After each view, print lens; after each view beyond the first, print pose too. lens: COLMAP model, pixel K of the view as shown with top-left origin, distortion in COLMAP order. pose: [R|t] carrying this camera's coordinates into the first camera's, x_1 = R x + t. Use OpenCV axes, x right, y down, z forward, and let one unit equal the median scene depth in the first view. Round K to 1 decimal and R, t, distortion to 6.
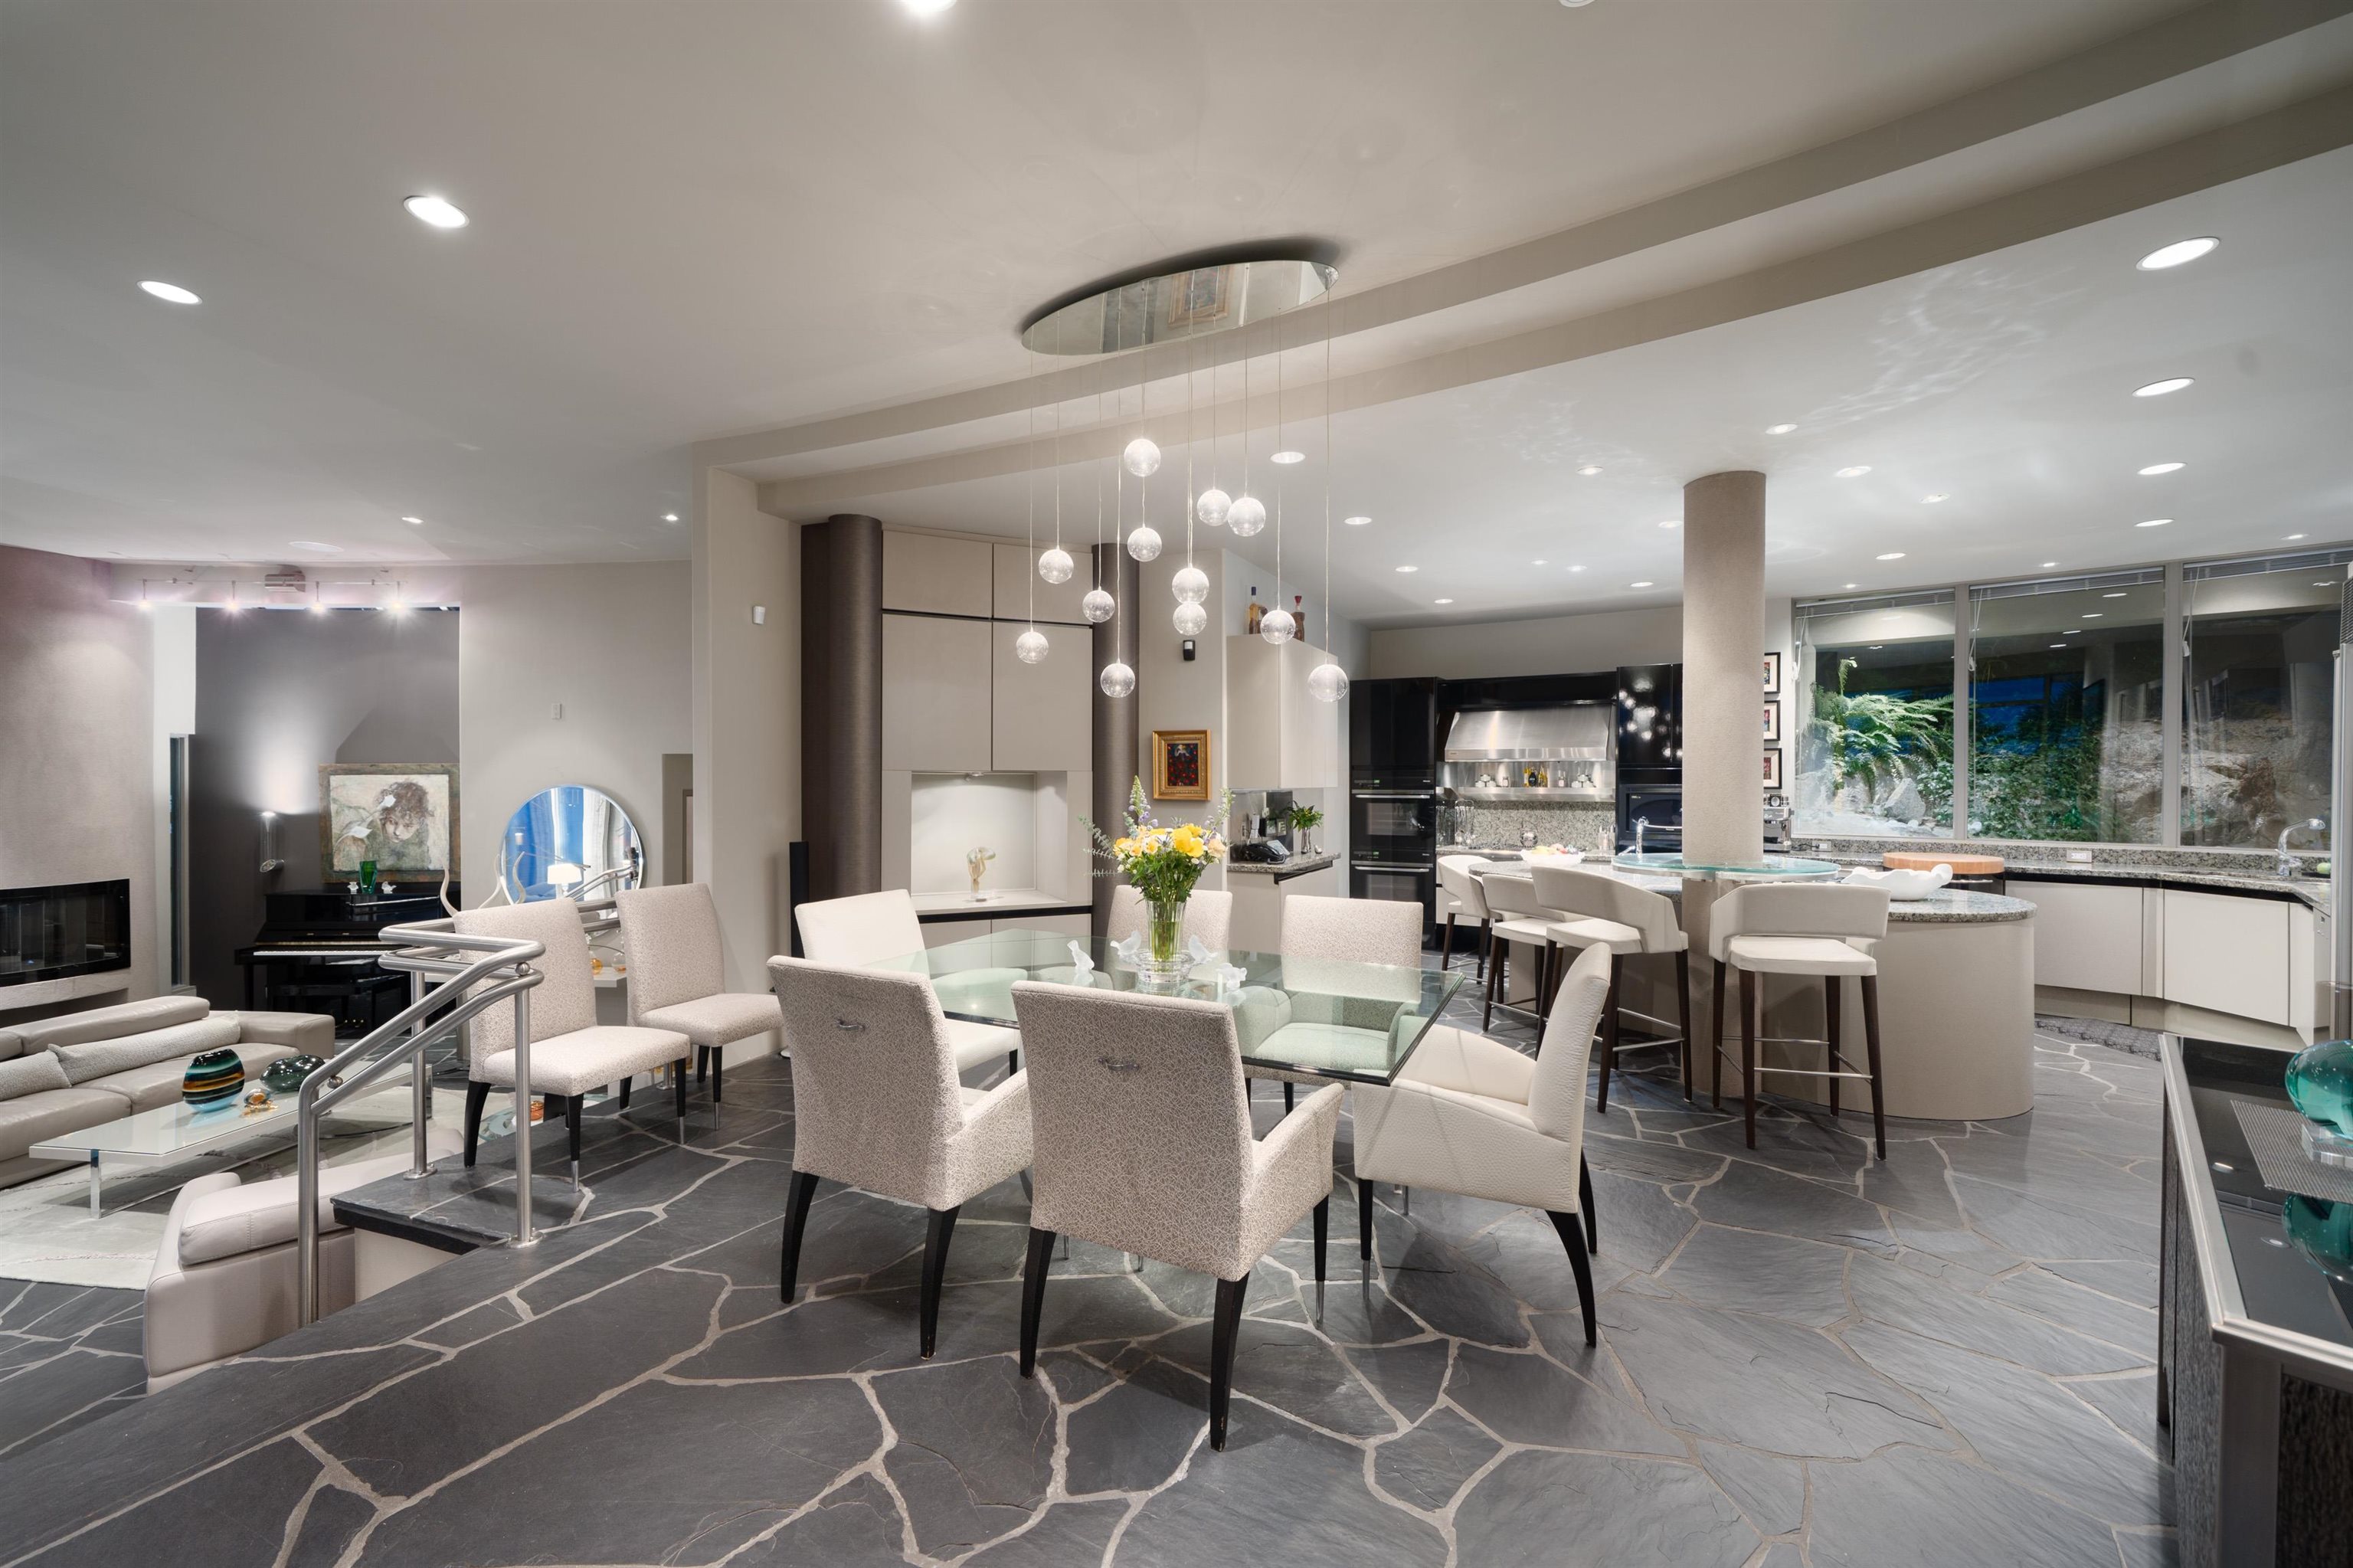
lens RADIAL K [[930.8, 0, 1178.6], [0, 930.8, 781.8], [0, 0, 1]] dist [-0.000385, 0.000214]
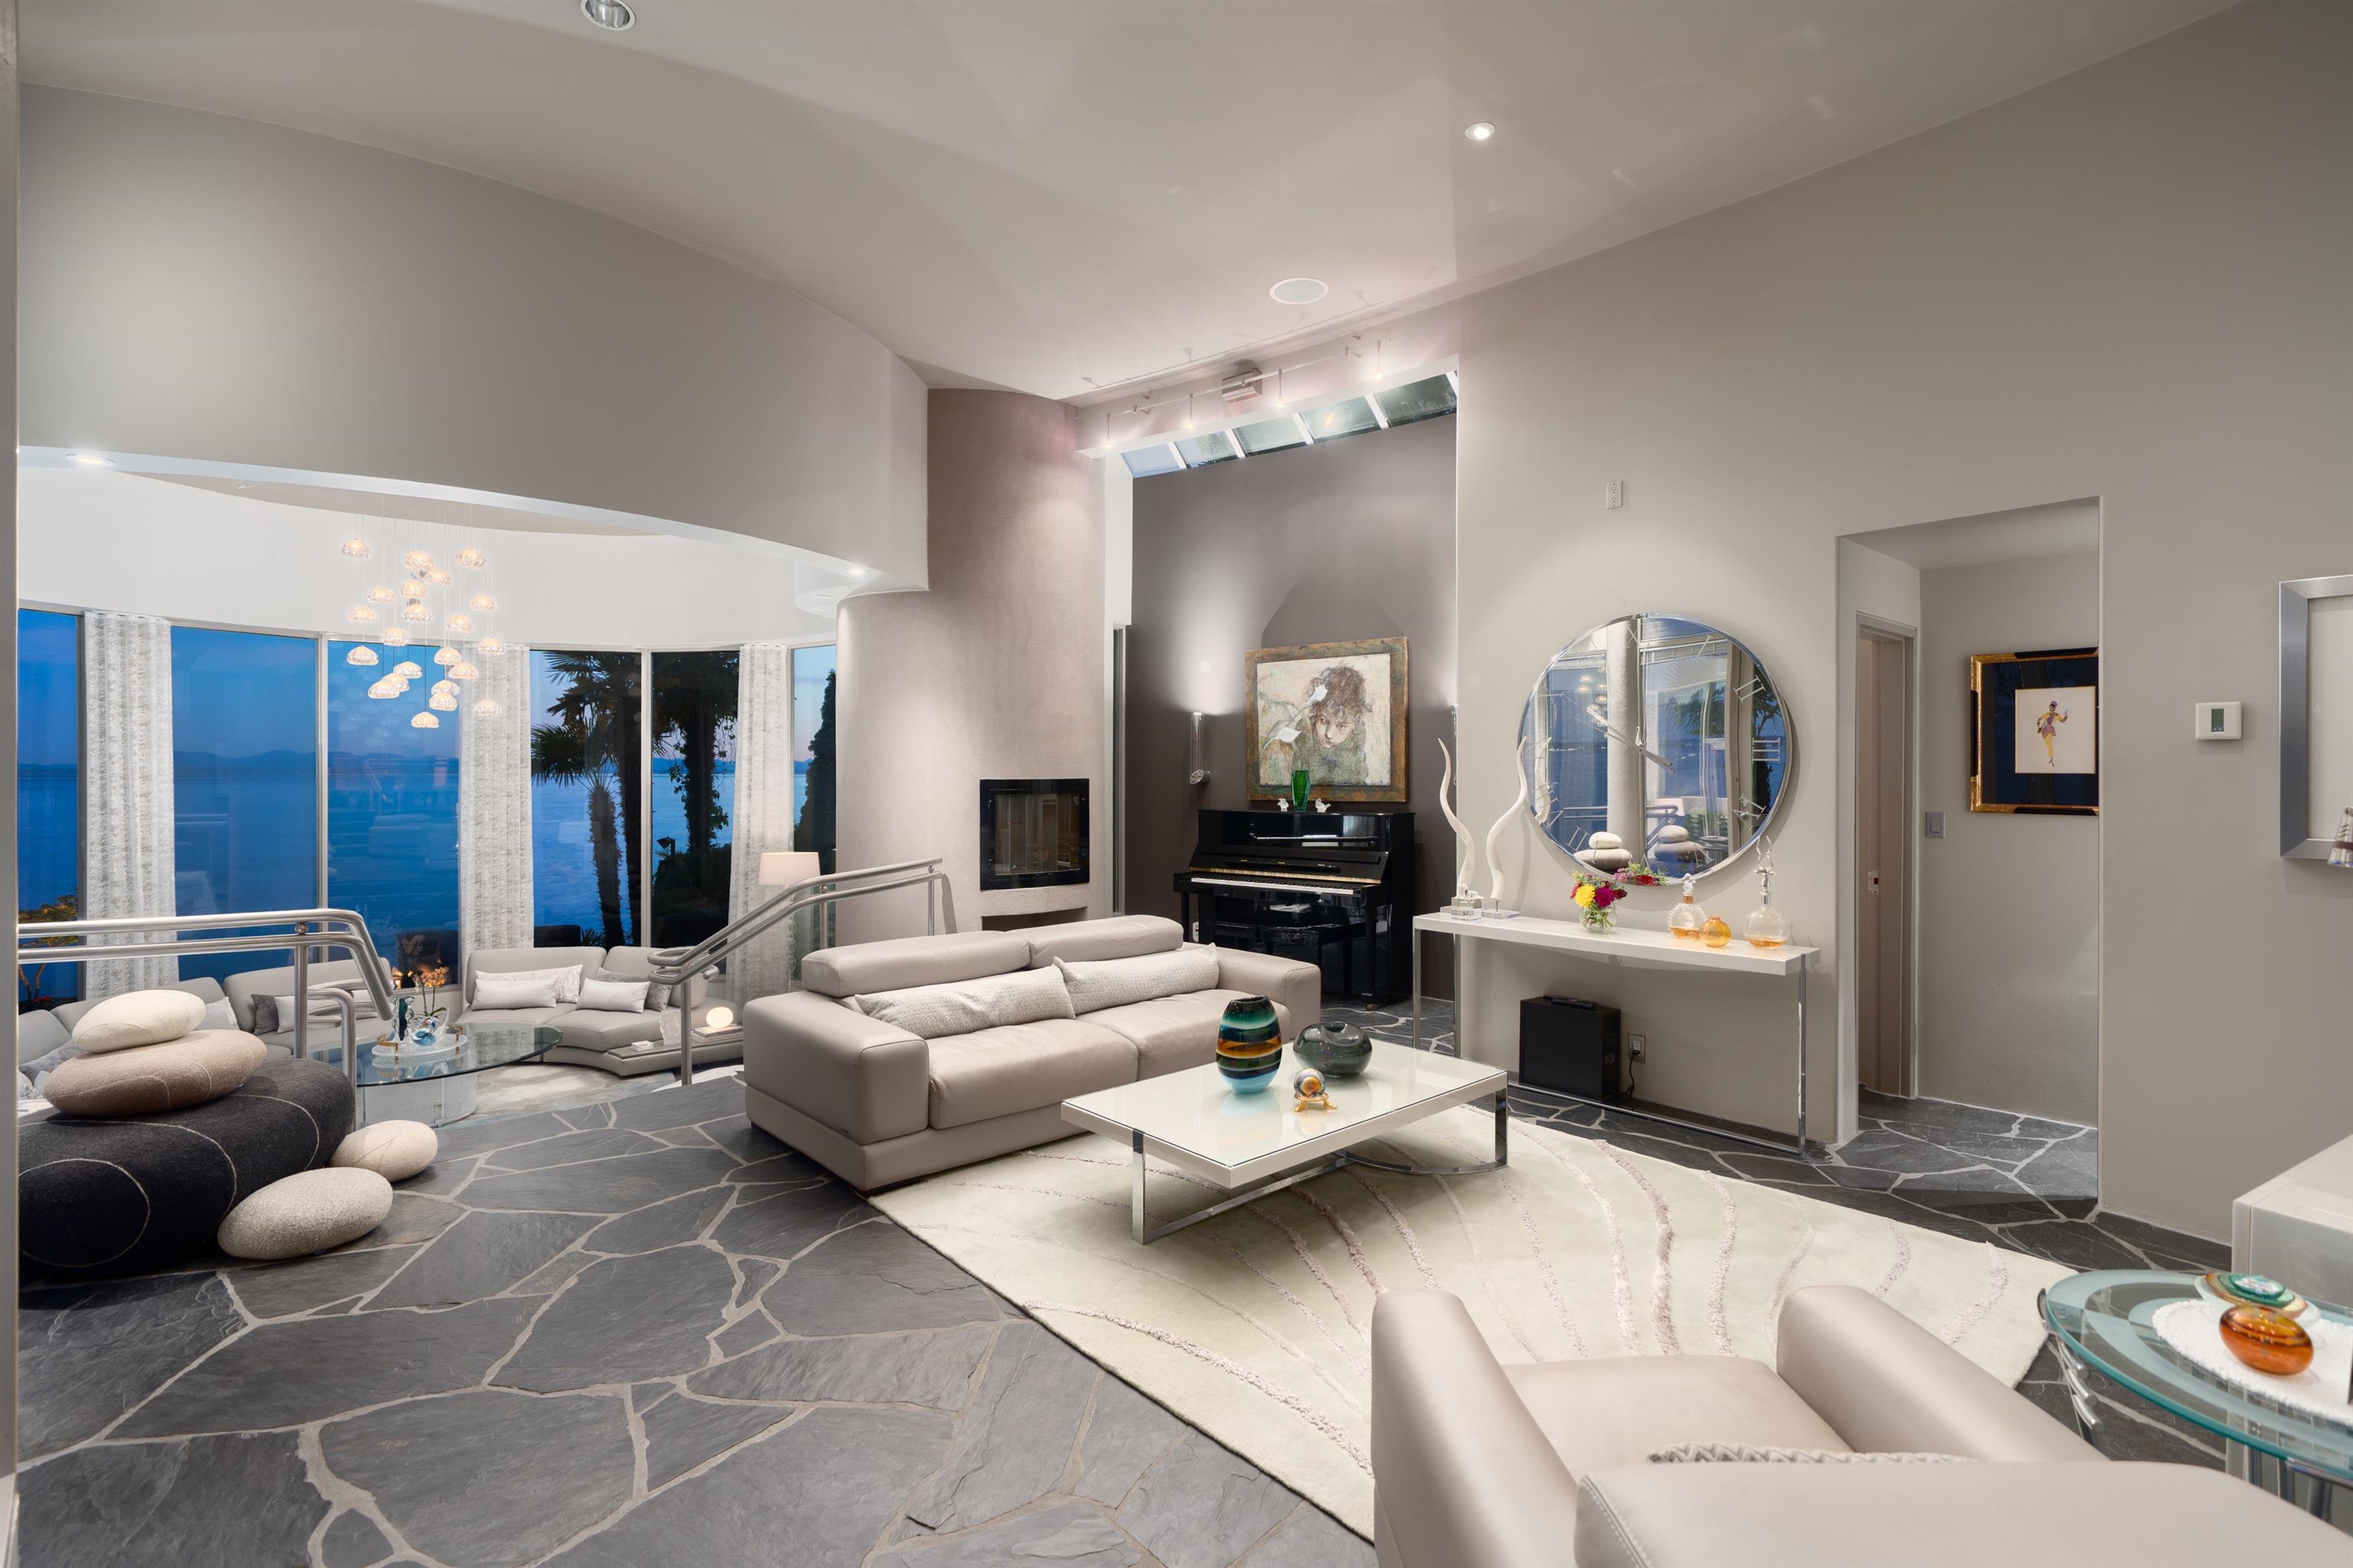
lens RADIAL K [[1071.1, 0, 1172.2], [0, 1071.1, 781.0], [0, 0, 1]] dist [0.001185, 0.000013]
pose [[0.764835, 0.007723, -0.644180, -0.386419], [-0.005173, 0.999970, 0.005846, 0.088696], [0.644206, -0.001139, 0.764852, 0.263246]]
